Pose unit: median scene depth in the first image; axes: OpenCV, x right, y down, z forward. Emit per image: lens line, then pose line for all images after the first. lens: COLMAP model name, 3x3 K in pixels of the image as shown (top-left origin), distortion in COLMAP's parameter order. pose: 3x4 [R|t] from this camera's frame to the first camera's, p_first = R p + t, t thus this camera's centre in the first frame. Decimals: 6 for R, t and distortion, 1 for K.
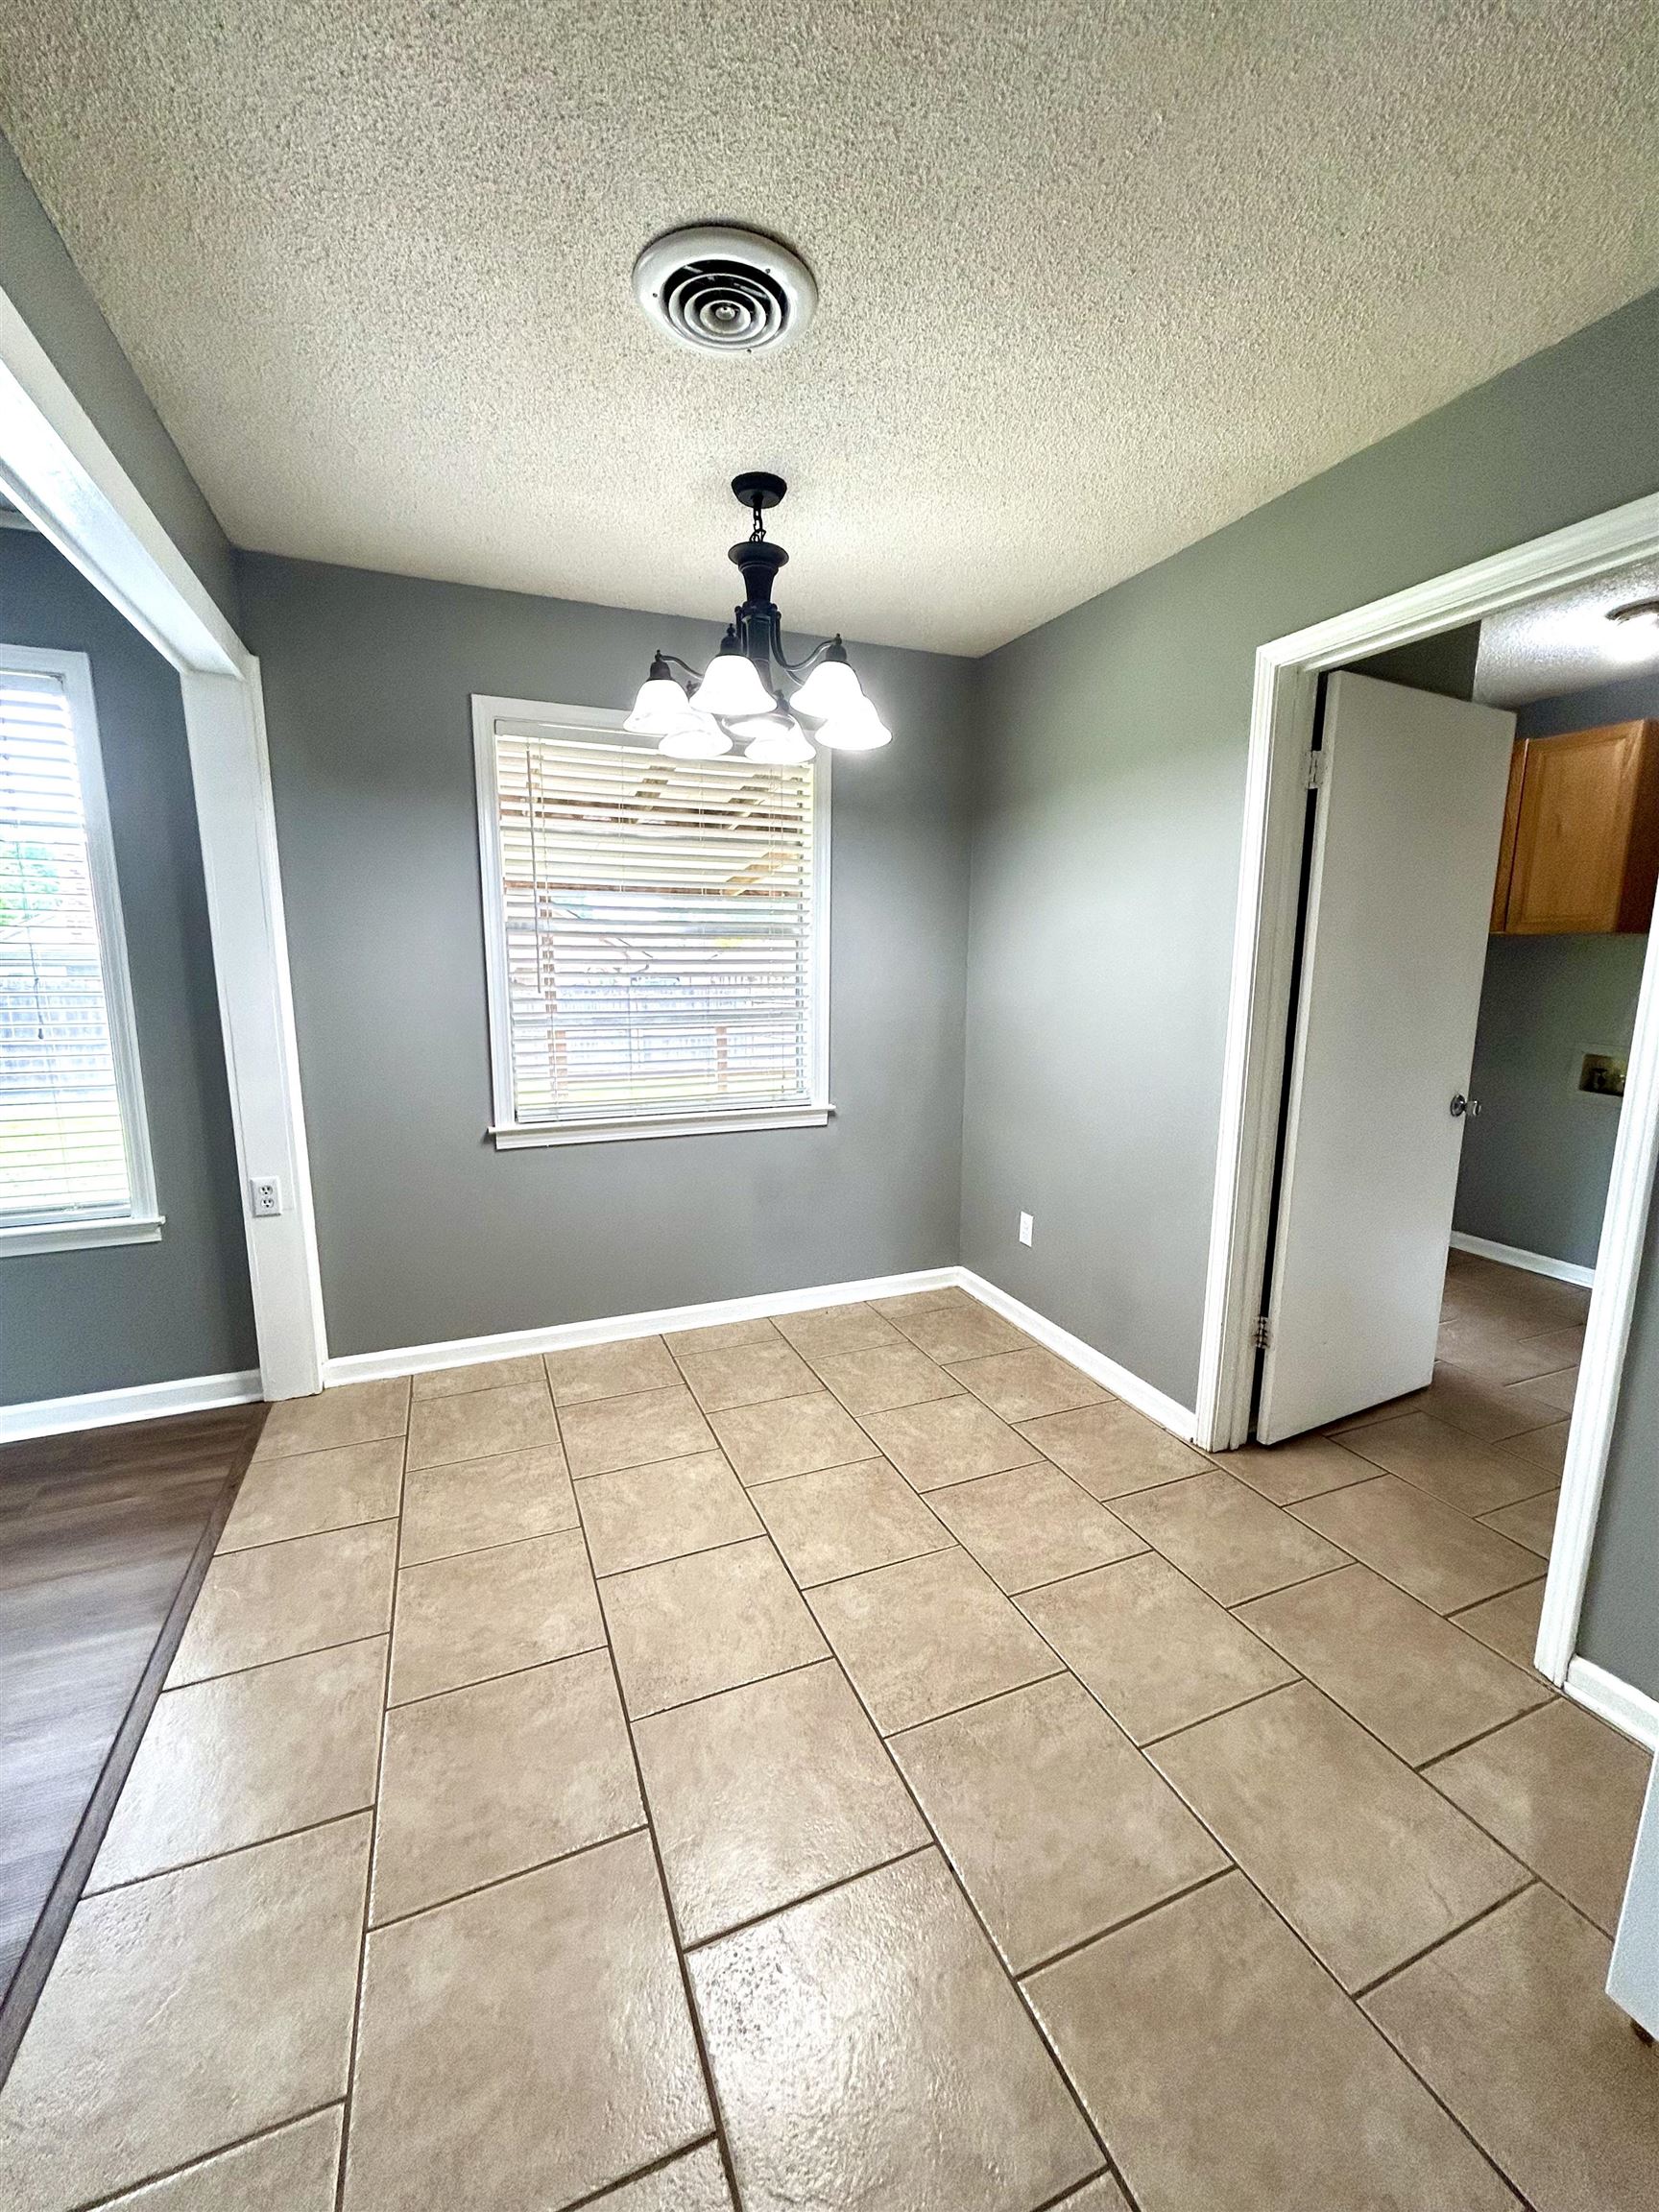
lens RADIAL K [[892.3, 0, 818.8], [0, 892.3, 1107.1], [0, 0, 1]] dist [-0.000871, 0.000857]
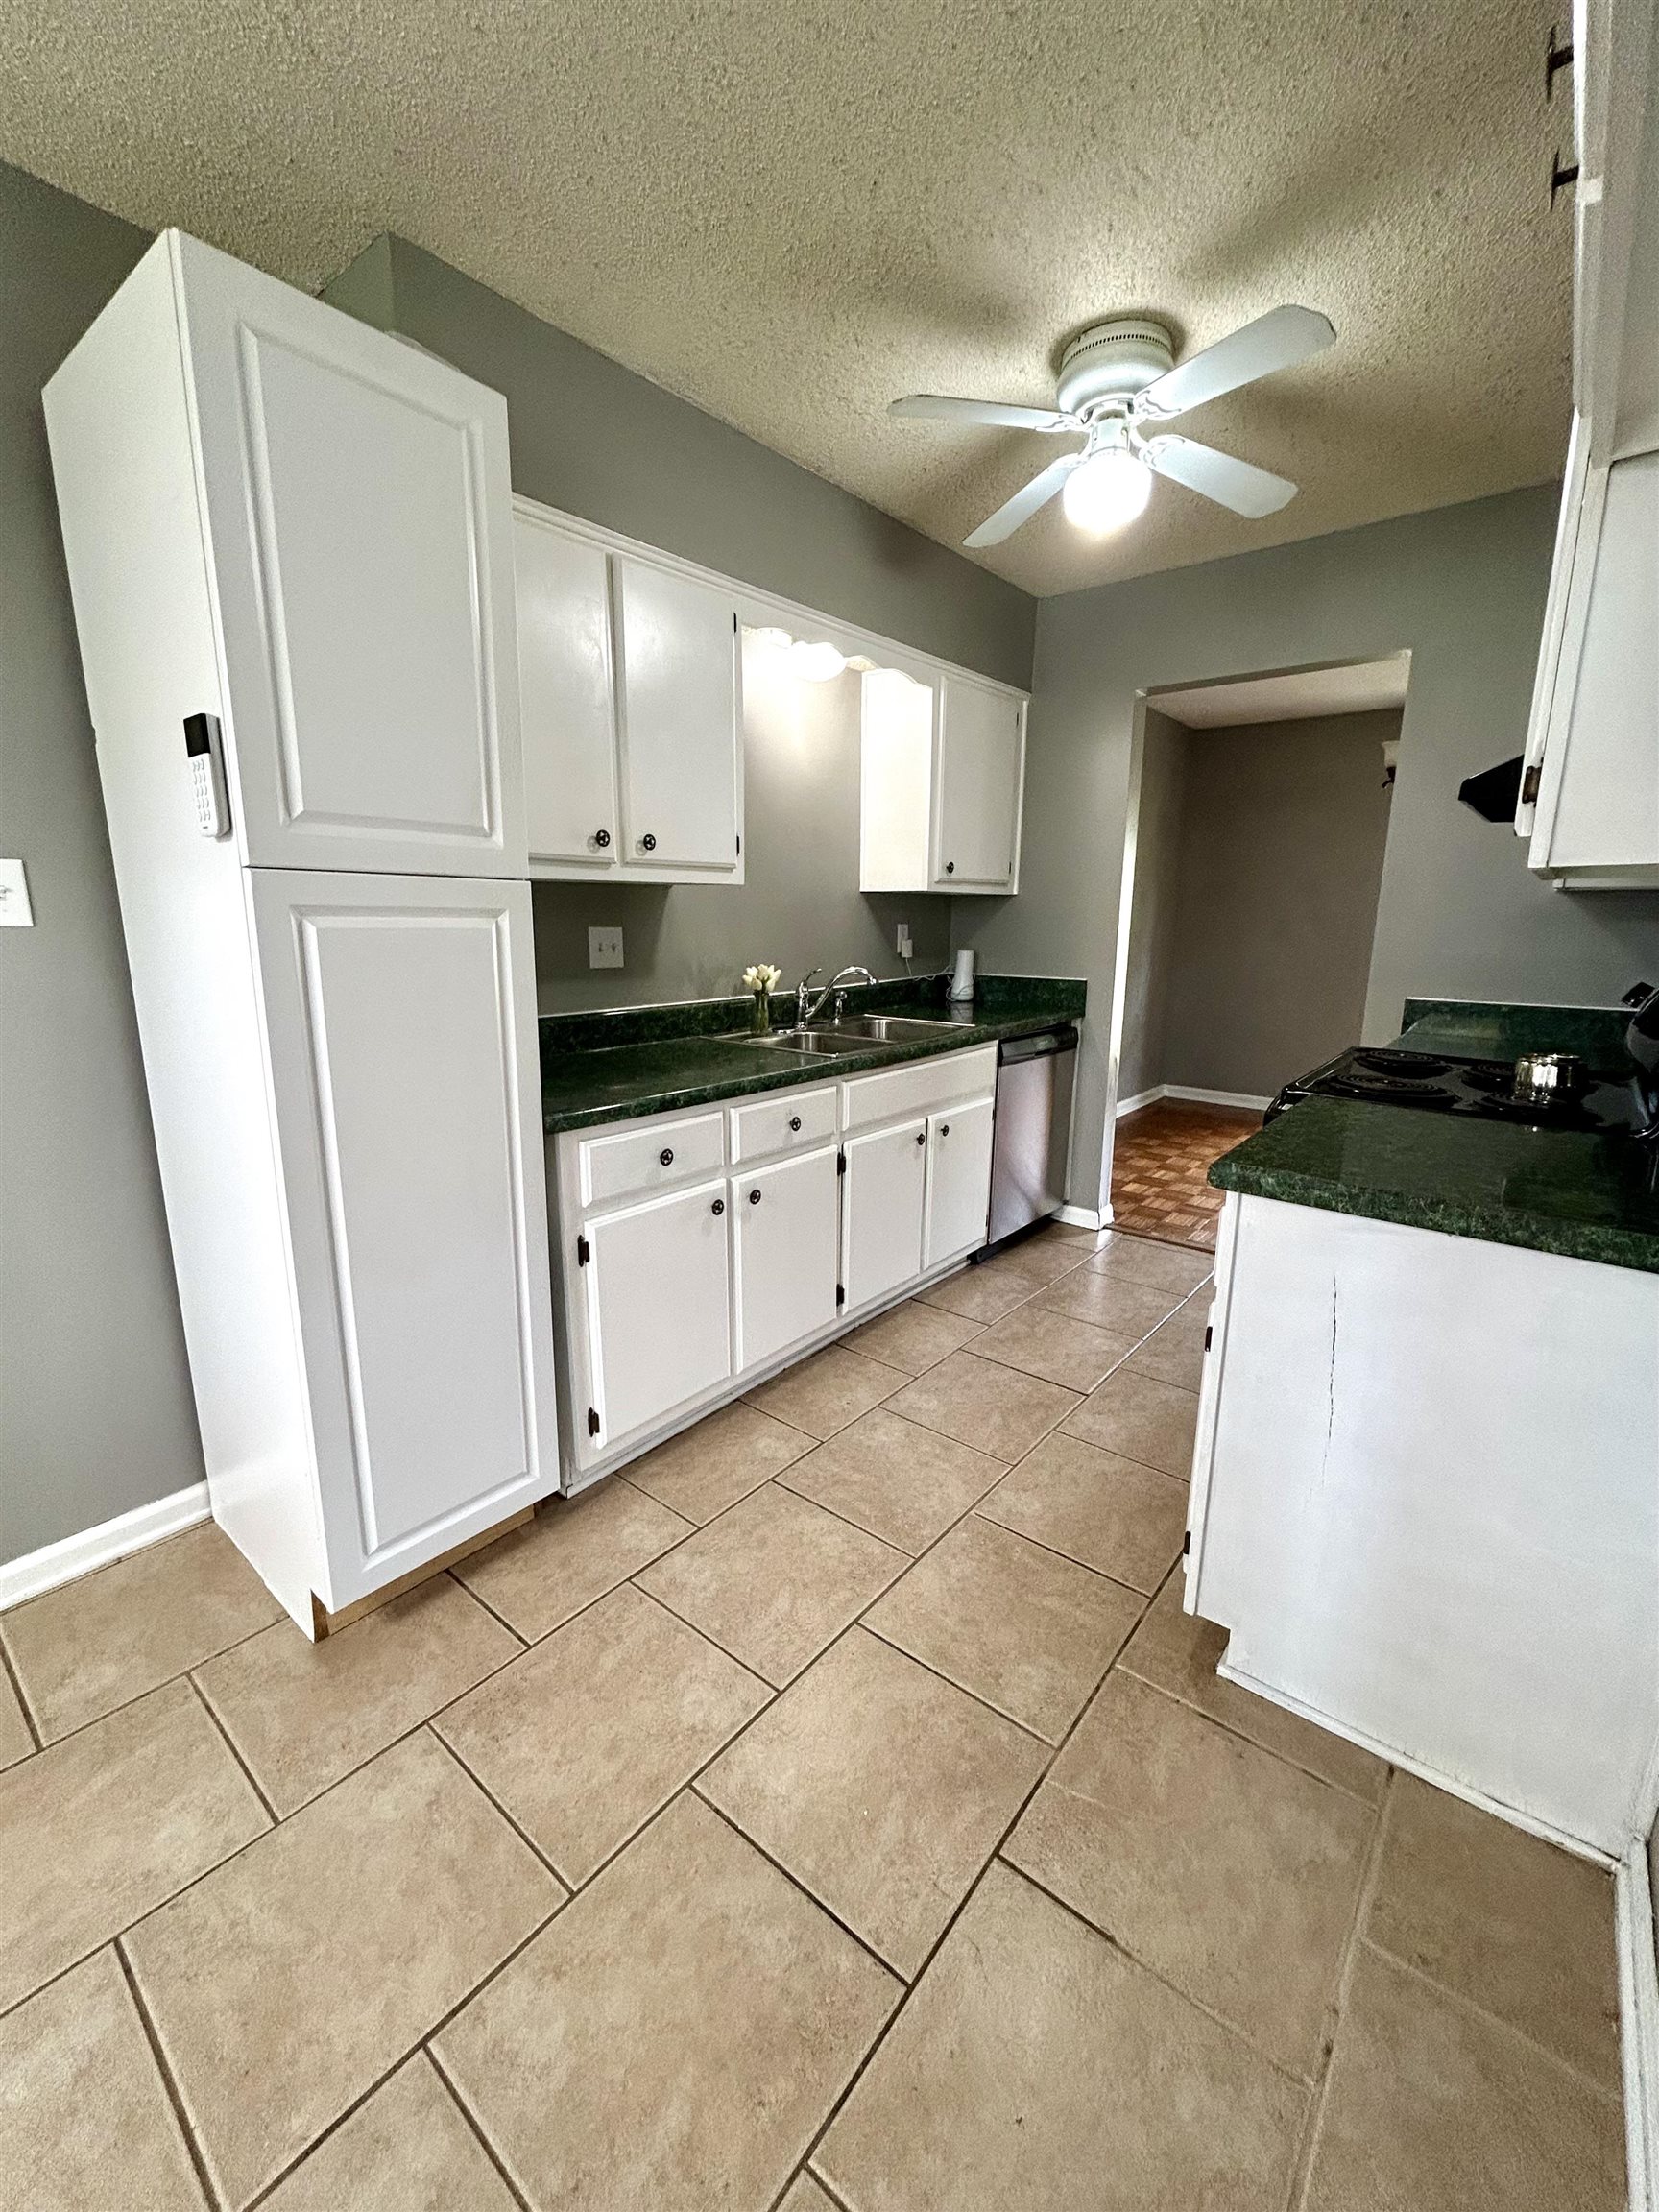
lens RADIAL K [[892.3, 0, 830.6], [0, 892.3, 1101.9], [0, 0, 1]] dist [-0.000871, 0.000857]
pose [[-0.469572, -0.194917, 0.861109, -0.467470], [0.138921, 0.946864, 0.290084, -0.053492], [-0.871896, 0.255842, -0.417543, 0.622352]]
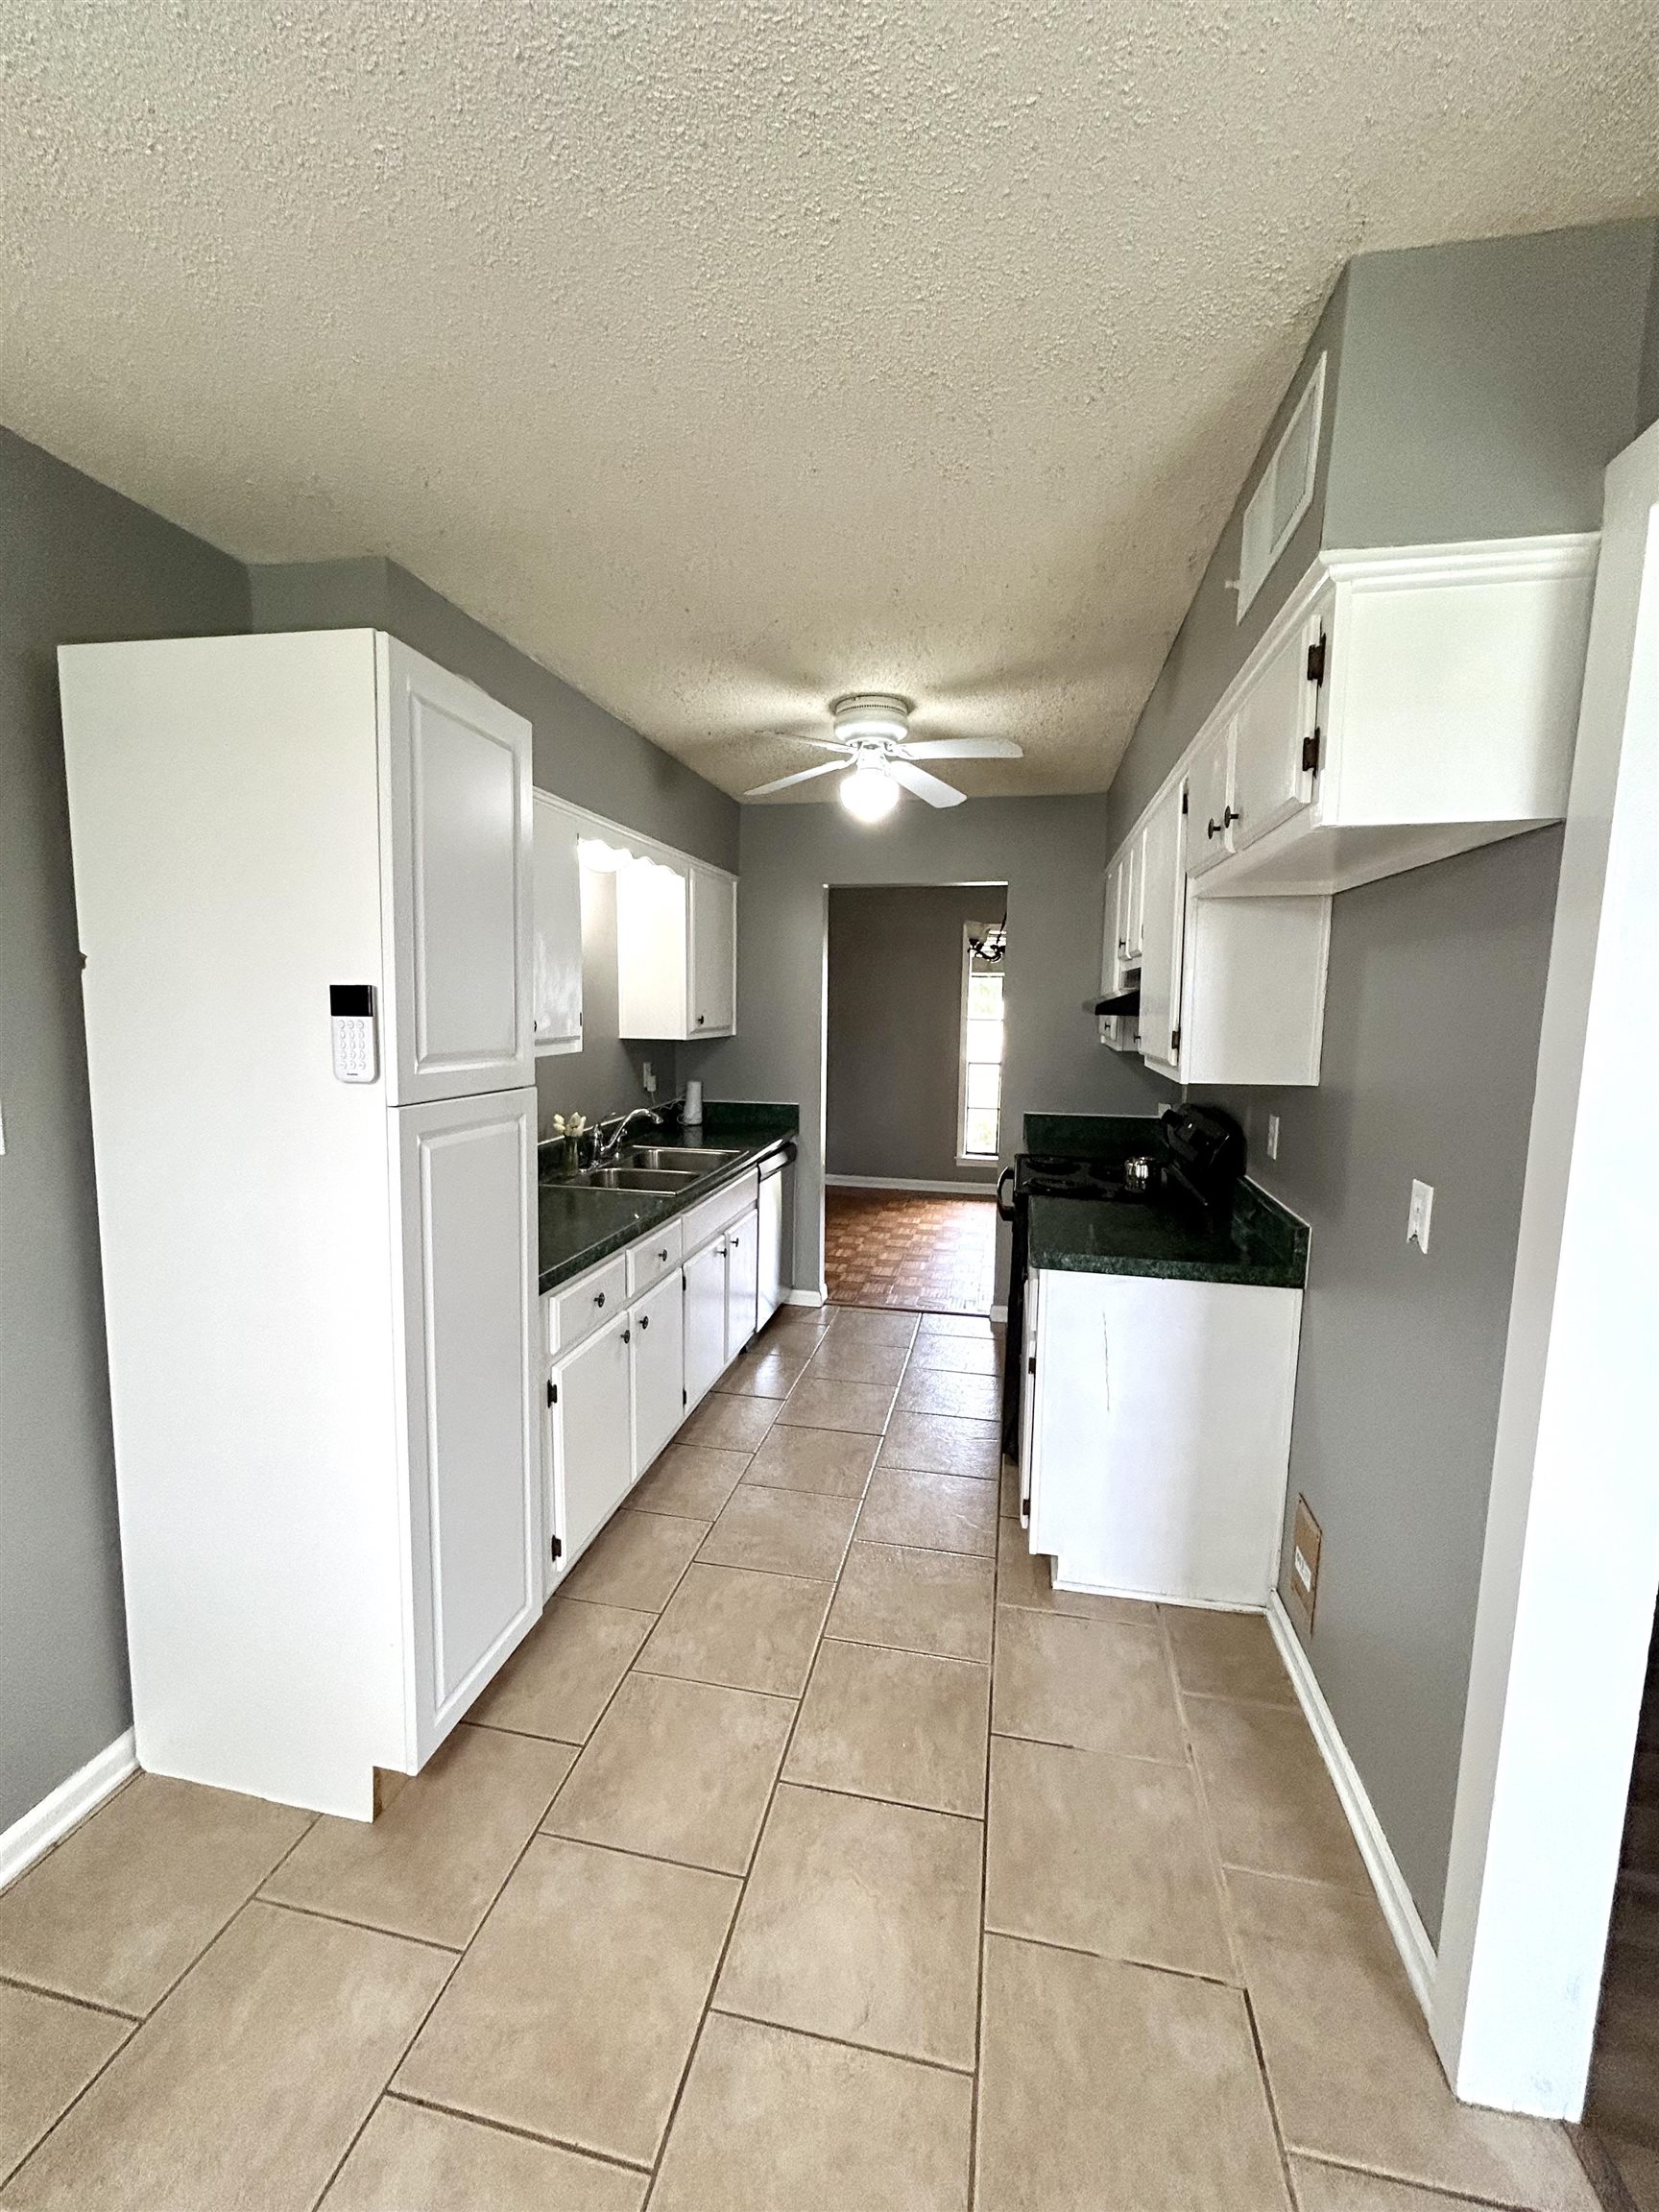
lens RADIAL K [[892.3, 0, 828.3], [0, 892.3, 1102.0], [0, 0, 1]] dist [-0.000871, 0.000857]
pose [[-0.825964, -0.081476, 0.557804, -0.384927], [0.075919, 0.964408, 0.253284, -0.379508], [-0.558588, 0.251551, -0.790381, 1.350488]]
